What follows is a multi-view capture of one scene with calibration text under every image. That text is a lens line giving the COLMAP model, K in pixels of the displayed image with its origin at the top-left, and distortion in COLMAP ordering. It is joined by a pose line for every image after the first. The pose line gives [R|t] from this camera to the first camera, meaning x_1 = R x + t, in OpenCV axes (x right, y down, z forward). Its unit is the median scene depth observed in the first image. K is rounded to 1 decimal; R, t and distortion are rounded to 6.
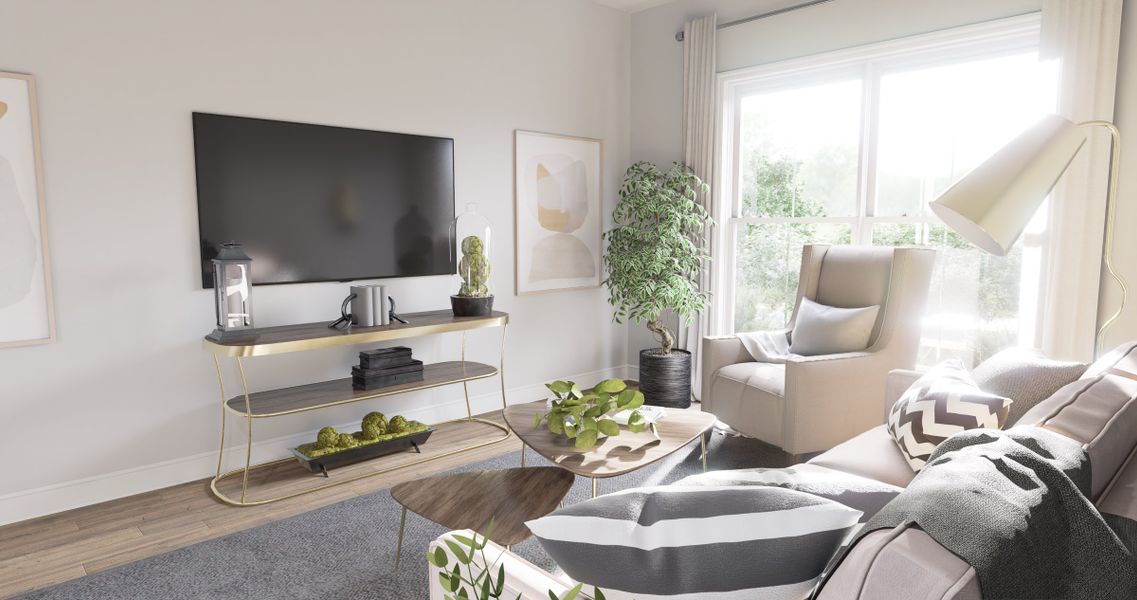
lens RADIAL K [[676.8, 0, 566.5], [0, 676.8, 303.3], [0, 0, 1]] dist [0.001408, -0.000896]
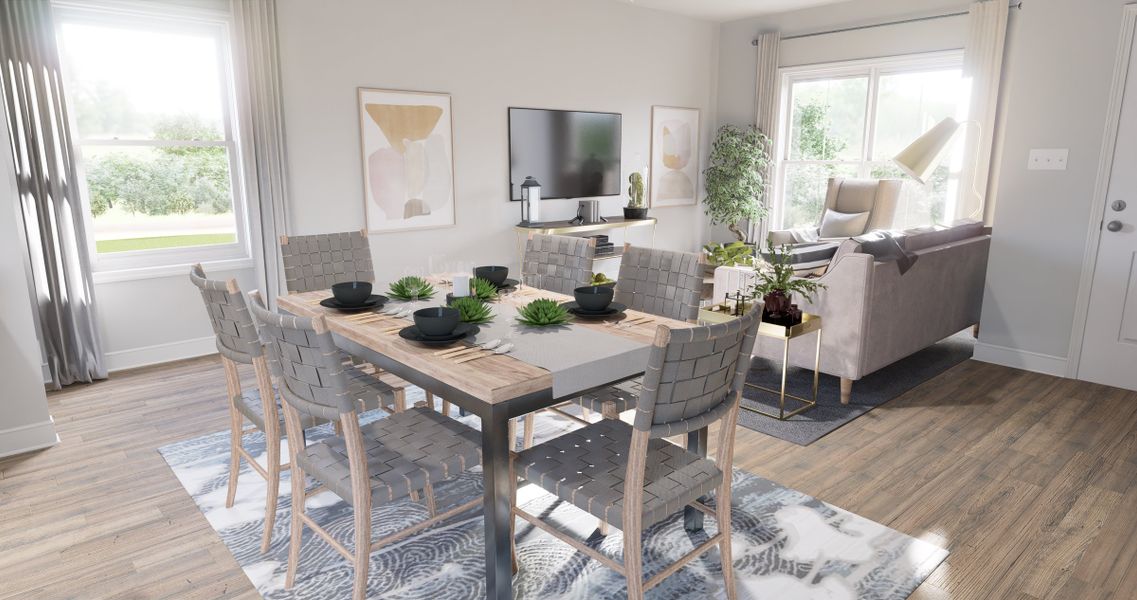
lens RADIAL K [[676.8, 0, 564.0], [0, 676.8, 304.0], [0, 0, 1]] dist [0.001408, -0.000896]
pose [[0.999588, 0.006327, -0.028008, -0.244858], [-0.003404, 0.994655, 0.103194, 0.051512], [0.028512, -0.103056, 0.994267, -0.684669]]
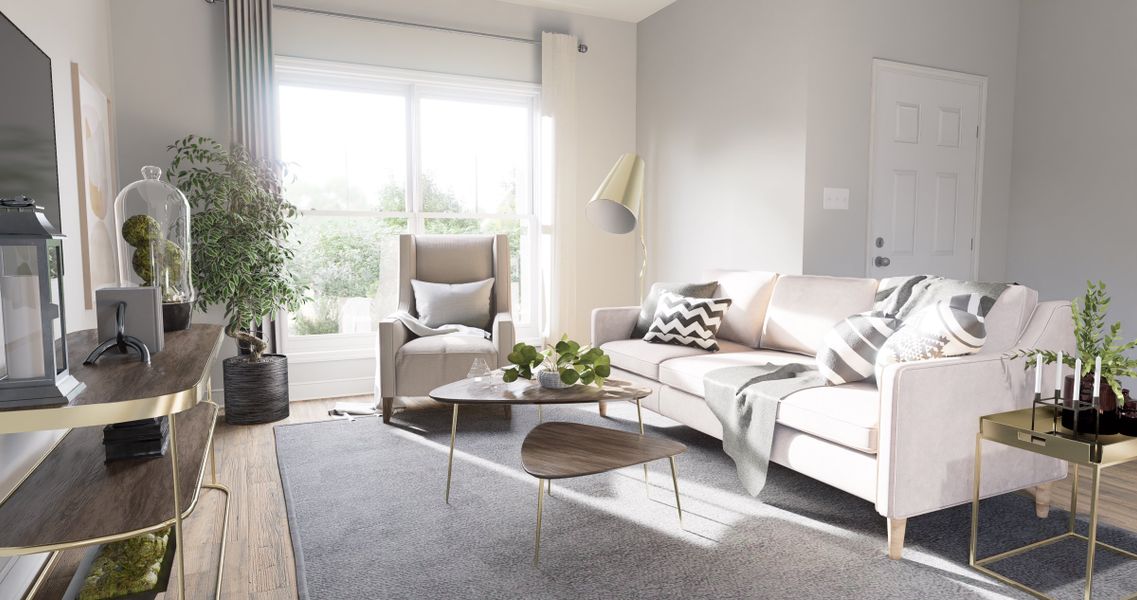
lens RADIAL K [[676.8, 0, 562.8], [0, 676.8, 297.1], [0, 0, 1]] dist [0.001408, -0.000896]
pose [[0.310260, -0.077388, 0.947497, -0.597524], [0.109455, 0.992961, 0.045261, -0.002701], [-0.944330, 0.089665, 0.316546, 0.356178]]
